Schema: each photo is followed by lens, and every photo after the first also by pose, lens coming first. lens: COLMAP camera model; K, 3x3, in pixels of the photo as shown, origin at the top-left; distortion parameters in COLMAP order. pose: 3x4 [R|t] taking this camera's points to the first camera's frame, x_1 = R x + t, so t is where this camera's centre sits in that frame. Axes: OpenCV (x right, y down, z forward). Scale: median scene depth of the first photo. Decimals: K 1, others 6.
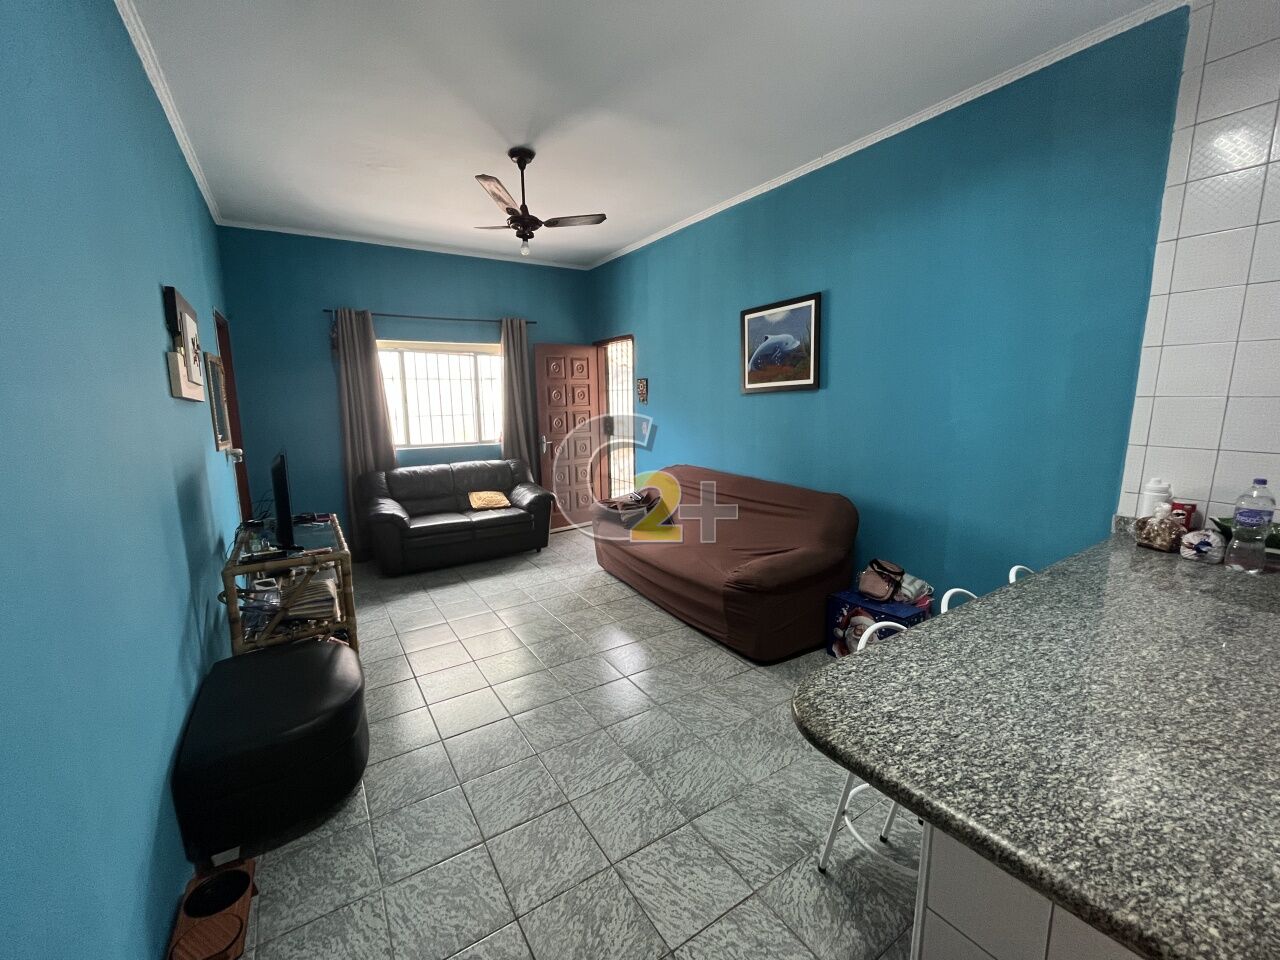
lens RADIAL K [[519.2, 0, 635.0], [0, 519.2, 480.9], [0, 0, 1]] dist [-0.002933, -0.000459]
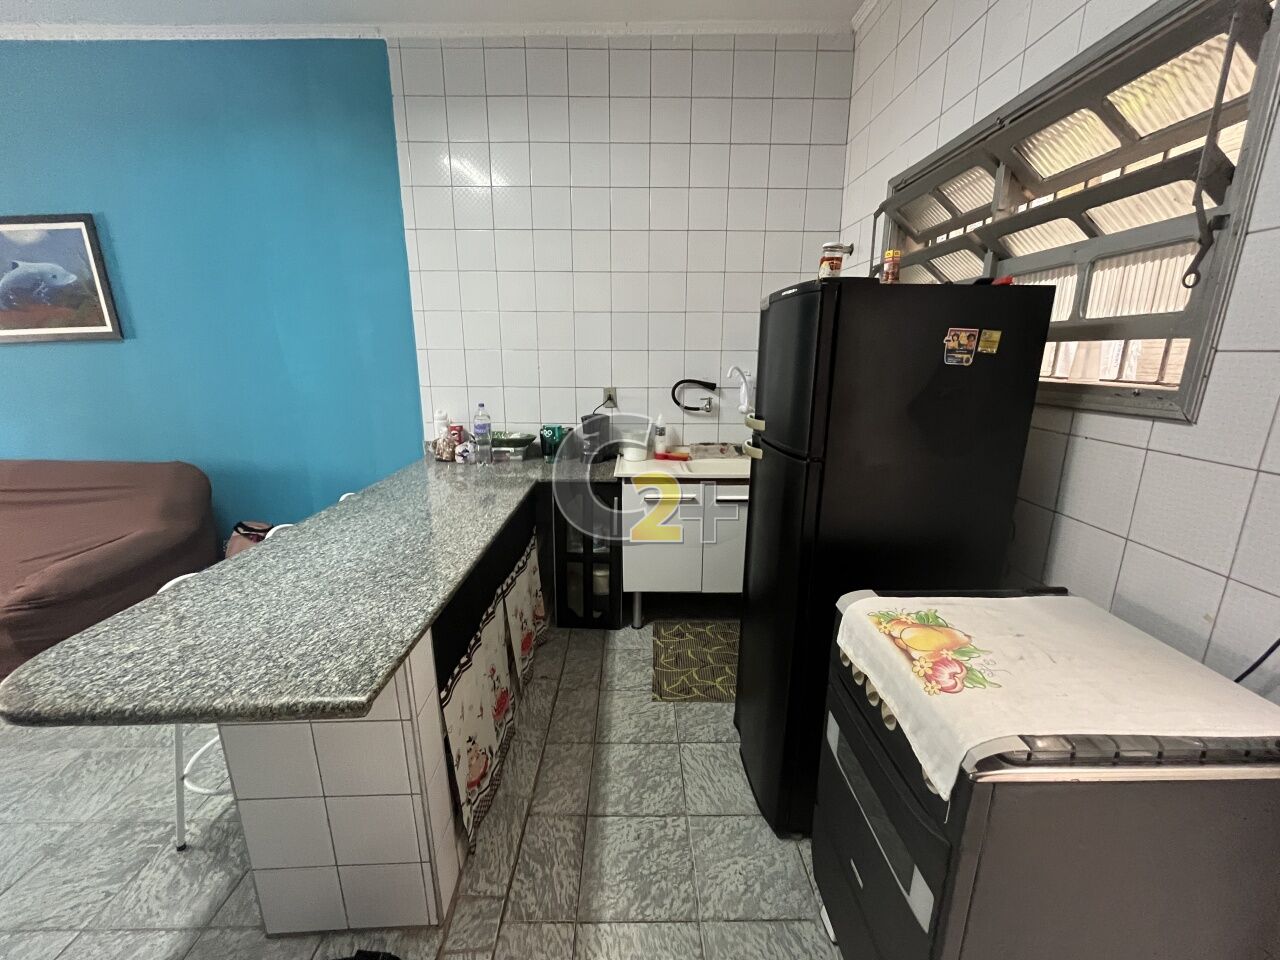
lens RADIAL K [[519.2, 0, 637.4], [0, 519.2, 480.9], [0, 0, 1]] dist [-0.002933, -0.000459]
pose [[0.533840, -0.192635, 0.823351, 0.091158], [0.130852, 0.980796, 0.144630, 0.036784], [-0.835400, 0.030528, 0.548794, -0.139428]]
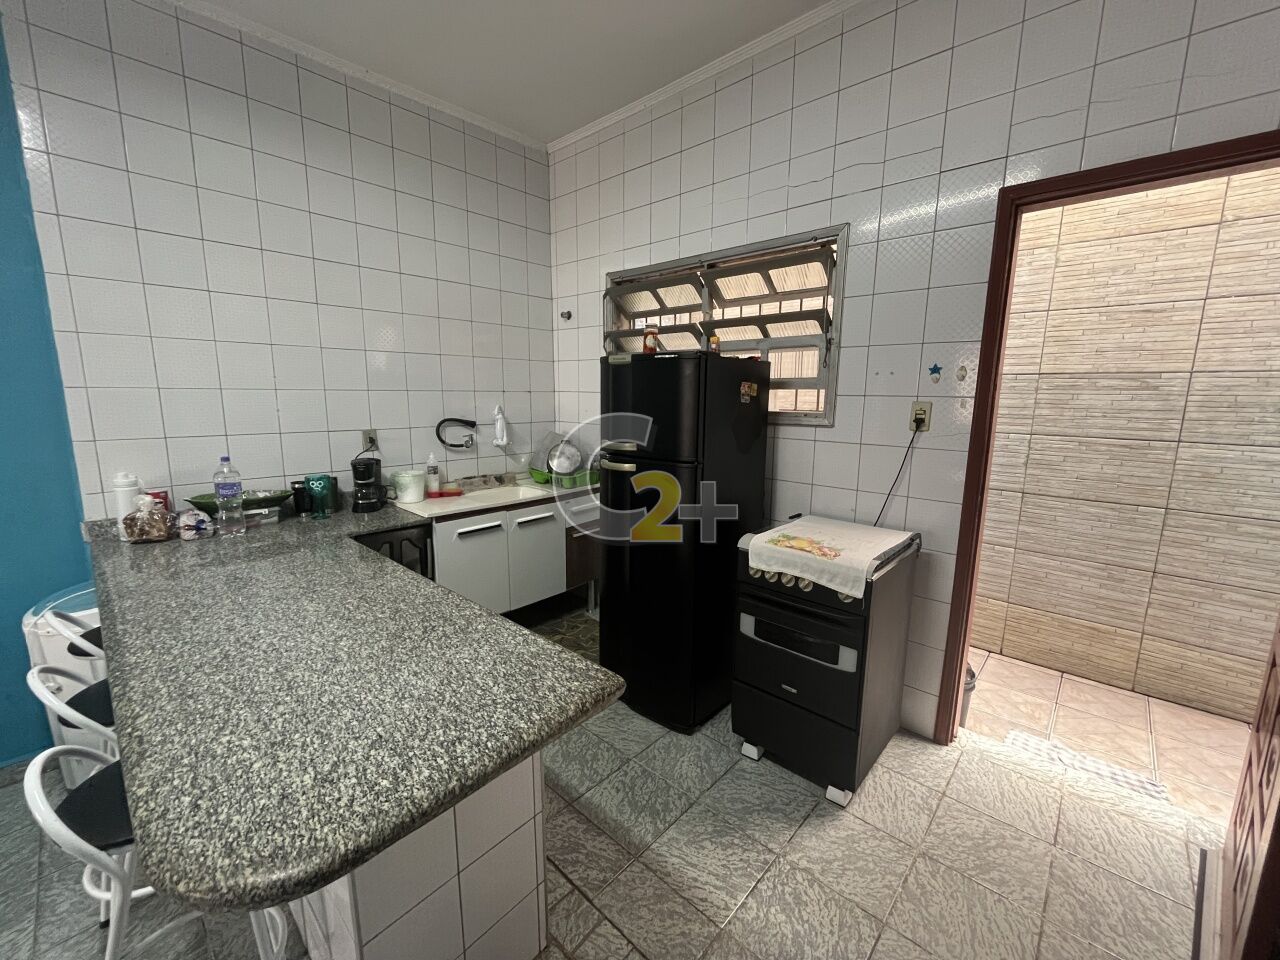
lens RADIAL K [[519.2, 0, 636.1], [0, 519.2, 480.1], [0, 0, 1]] dist [-0.002933, -0.000459]
pose [[-0.251183, -0.153774, 0.955647, -0.112233], [0.152548, 0.968672, 0.195966, -0.025892], [-0.955843, 0.195006, -0.219856, 0.225343]]
